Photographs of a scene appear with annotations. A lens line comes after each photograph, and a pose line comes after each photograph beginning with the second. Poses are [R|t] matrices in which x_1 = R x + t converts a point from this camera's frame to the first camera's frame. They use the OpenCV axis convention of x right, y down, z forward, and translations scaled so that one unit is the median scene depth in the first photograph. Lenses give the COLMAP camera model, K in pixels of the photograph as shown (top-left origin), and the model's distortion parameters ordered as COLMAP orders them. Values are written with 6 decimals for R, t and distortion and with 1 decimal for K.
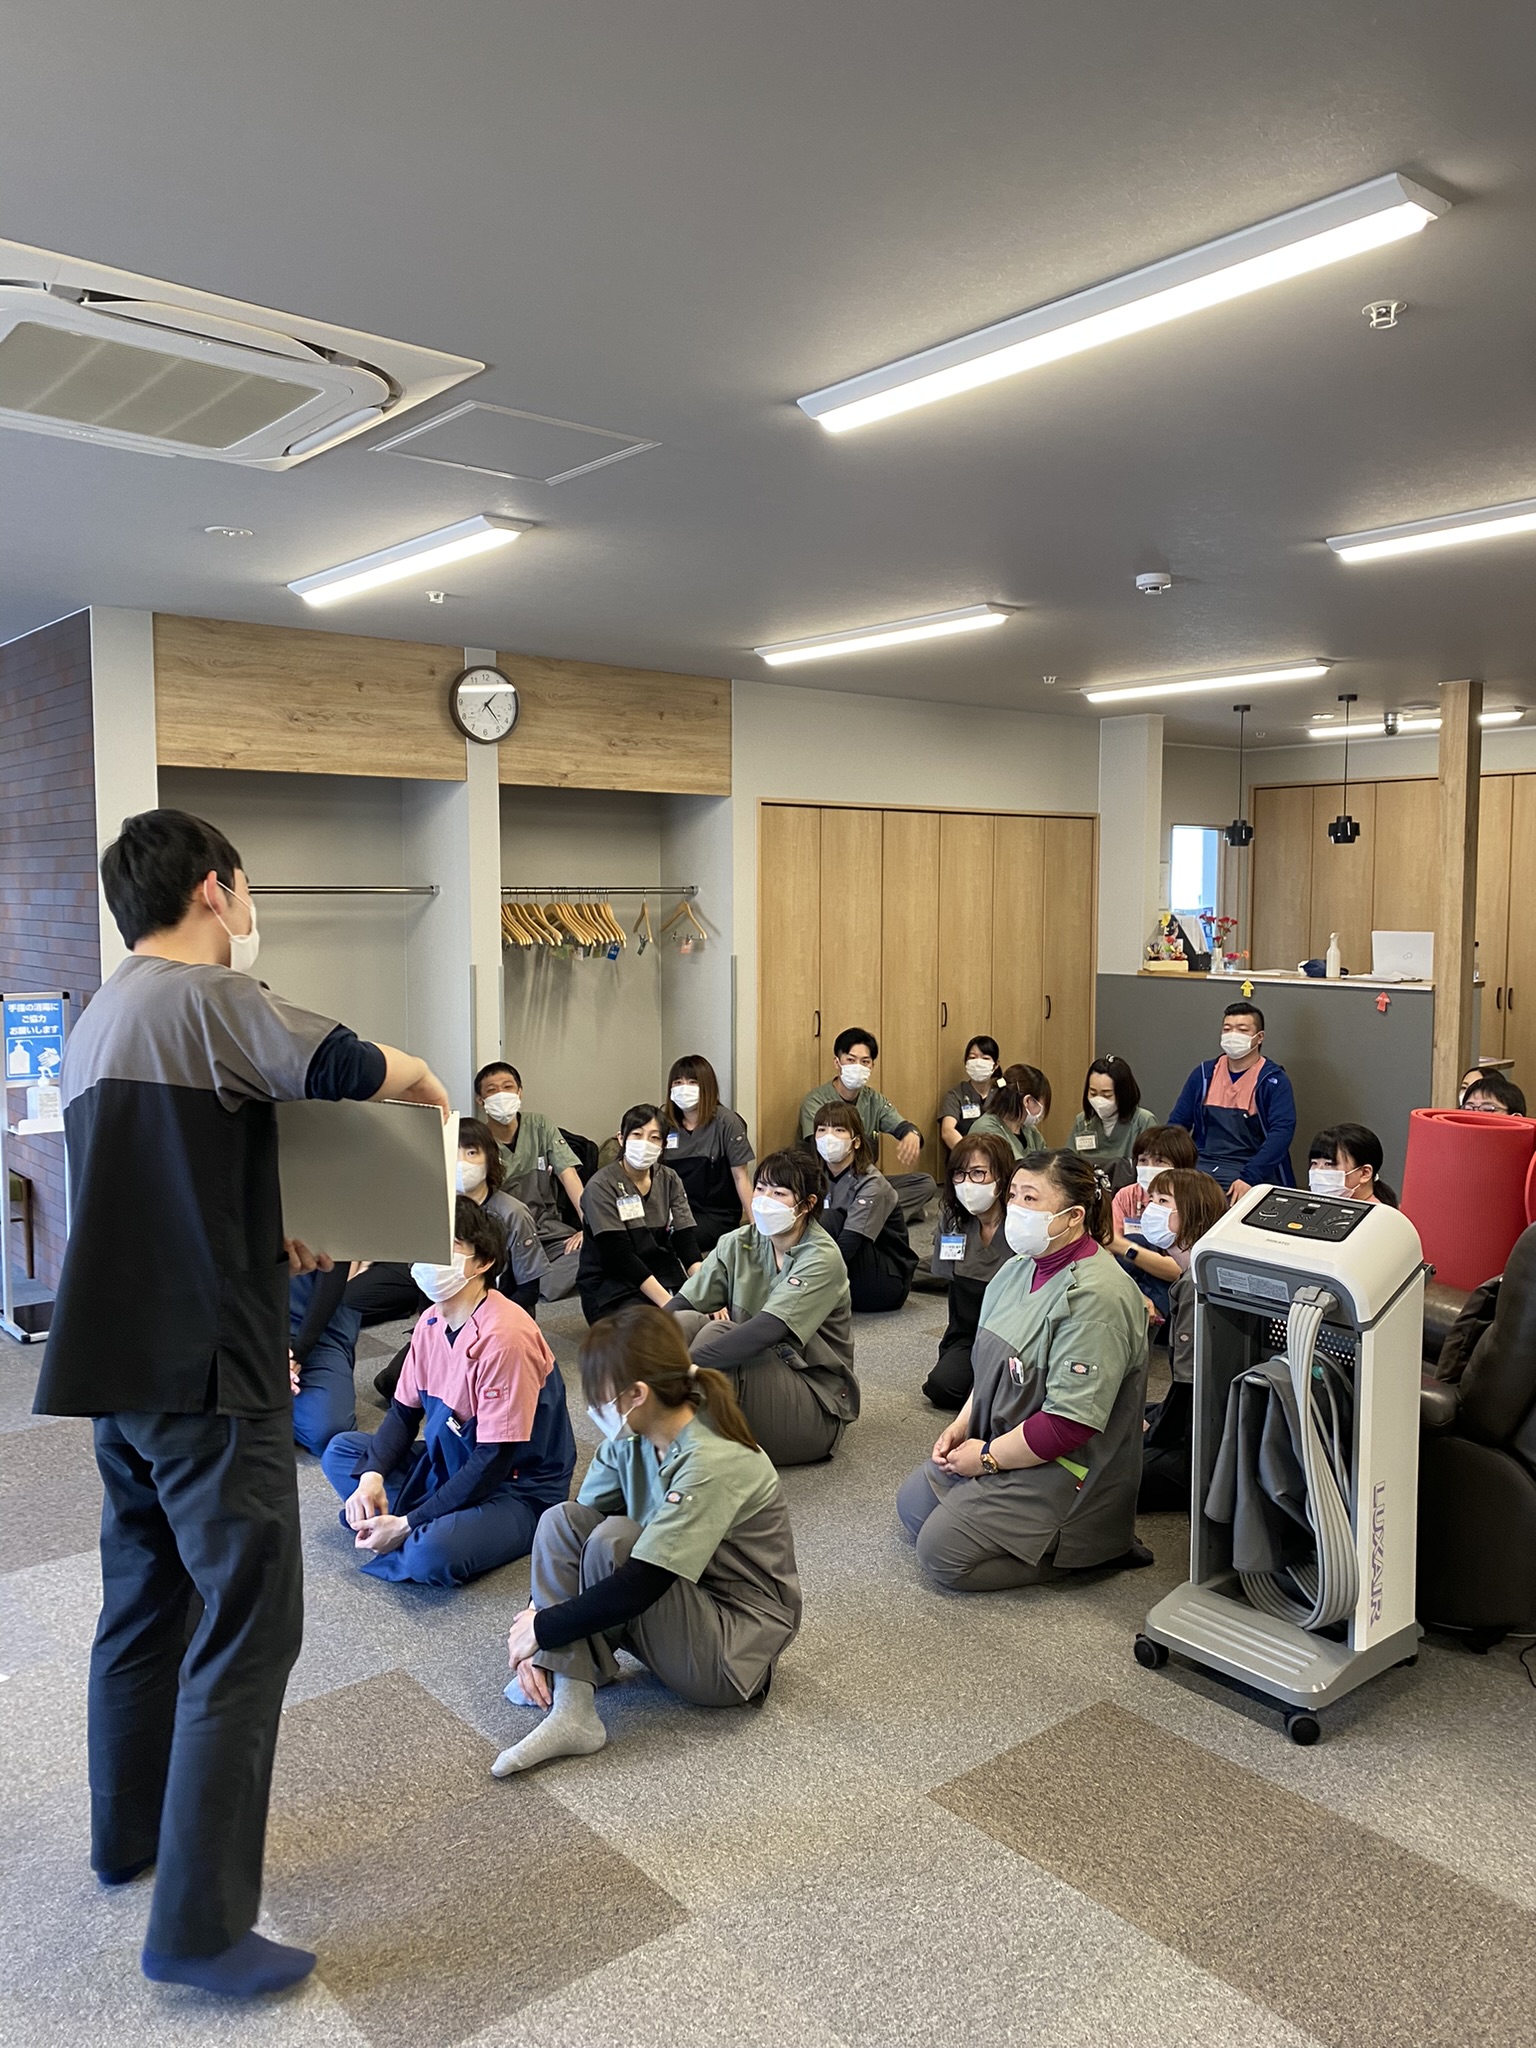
lens RADIAL K [[1540.1, 0, 772.7], [0, 1540.1, 1032.5], [0, 0, 1]] dist [0.073471, -0.068101]
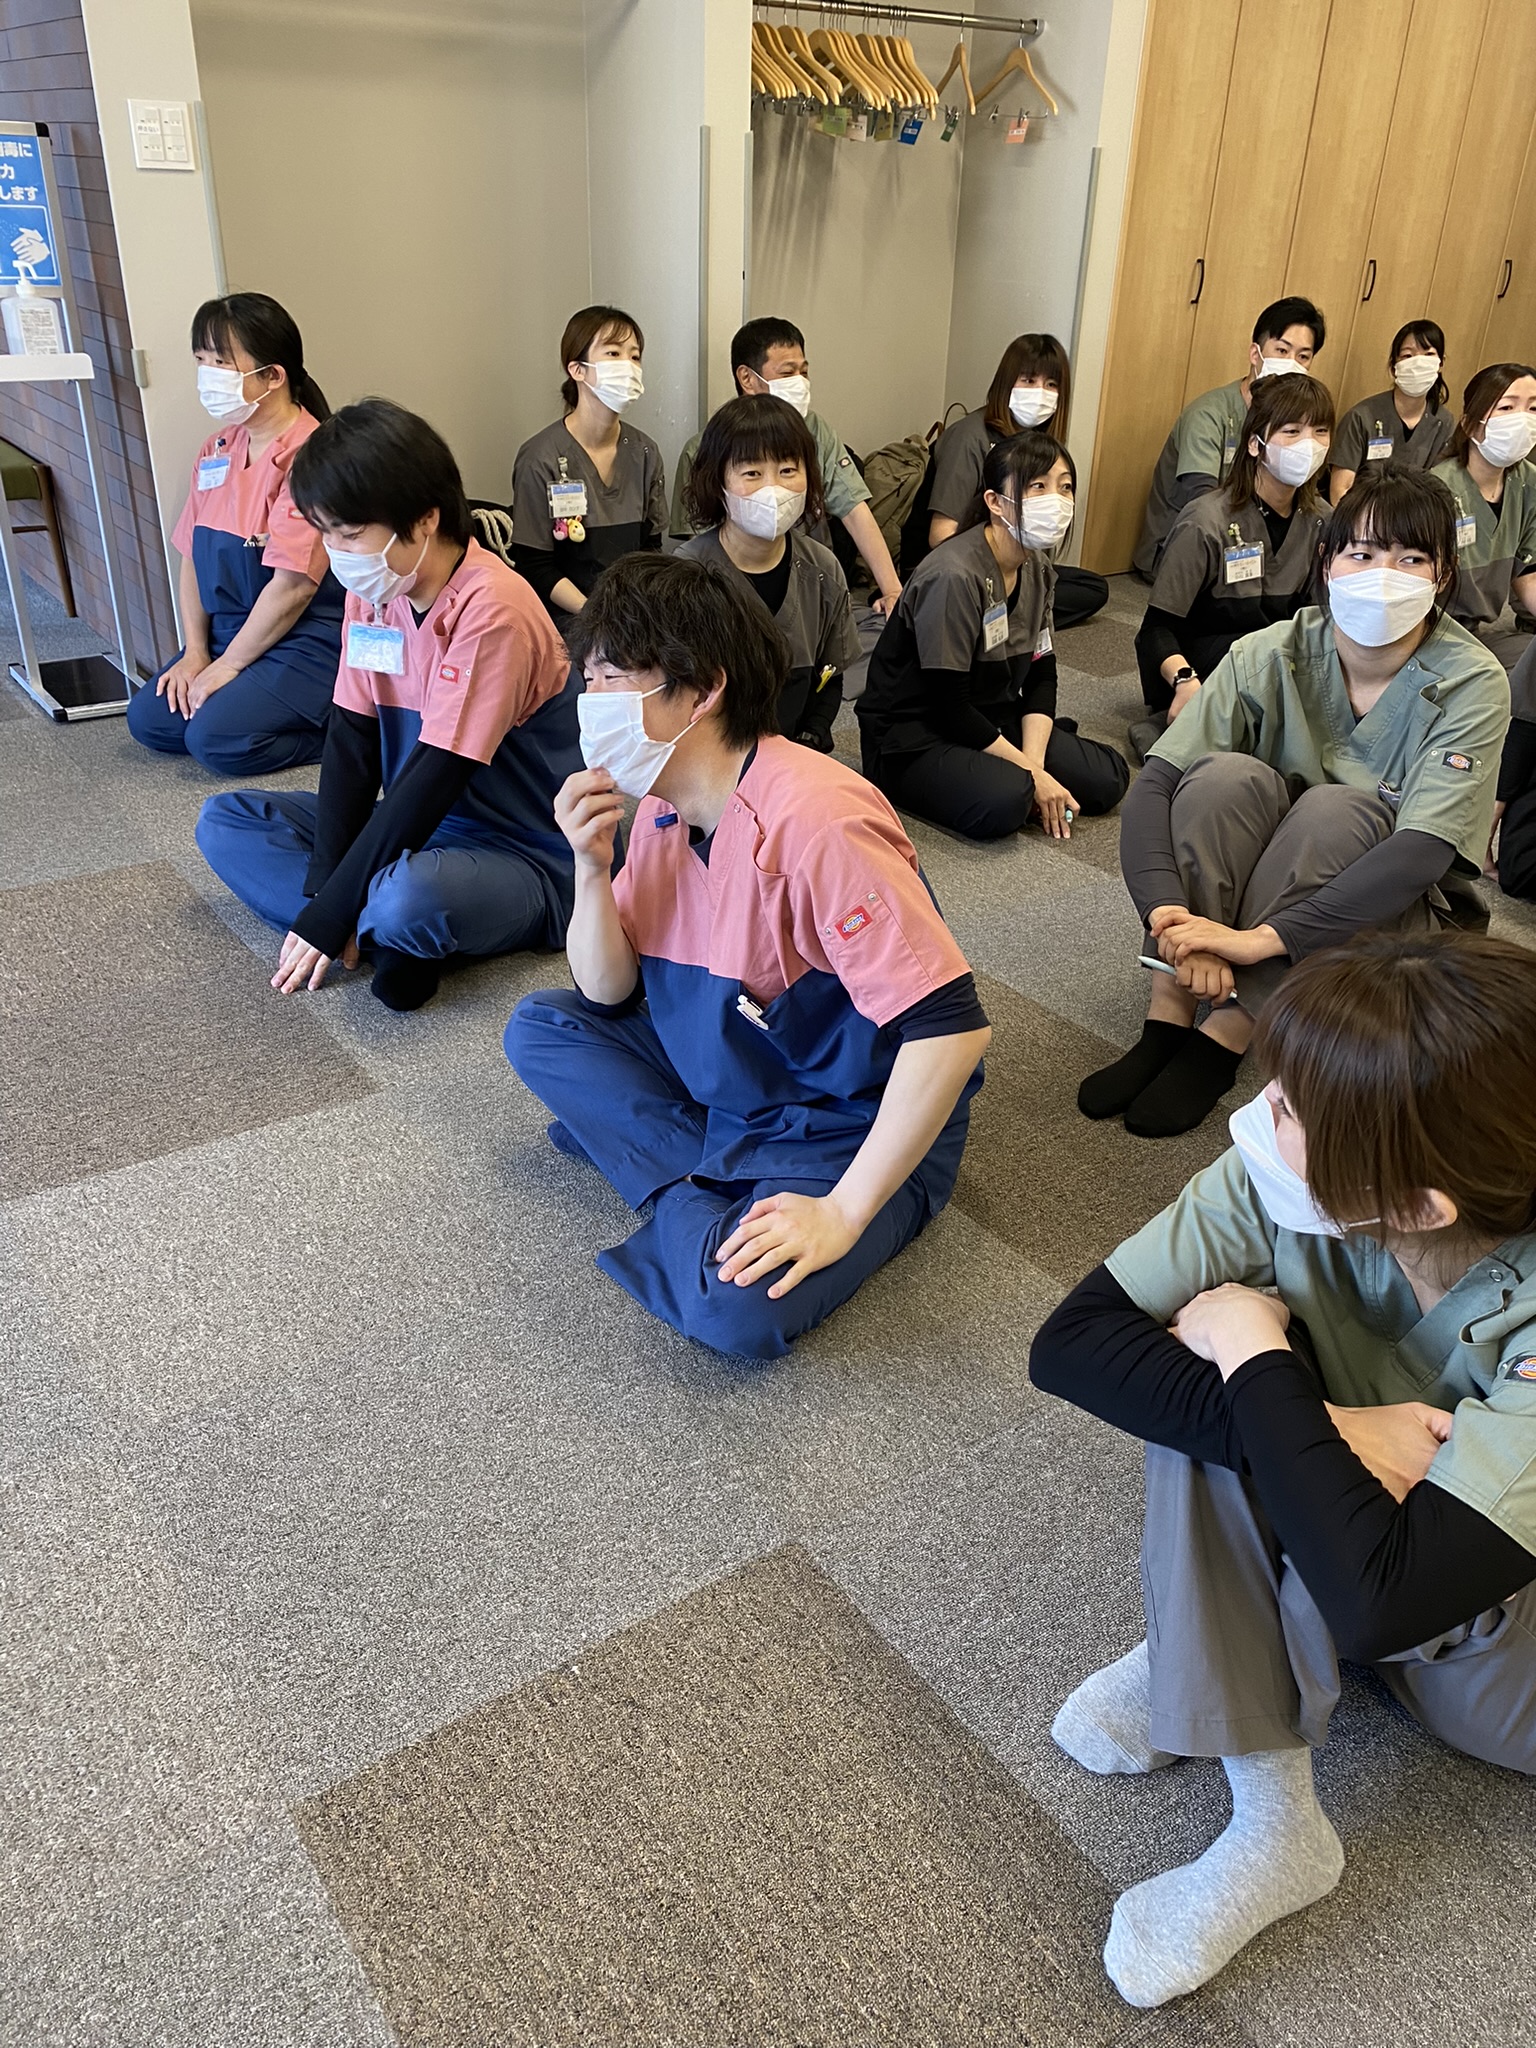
lens RADIAL K [[1540.1, 0, 772.7], [0, 1540.1, 1032.5], [0, 0, 1]] dist [0.073471, -0.068101]
pose [[0.996378, 0.069225, -0.049394, -0.102514], [-0.043866, 0.915968, 0.398847, 0.031298], [0.072853, -0.395236, 0.915686, 0.277847]]
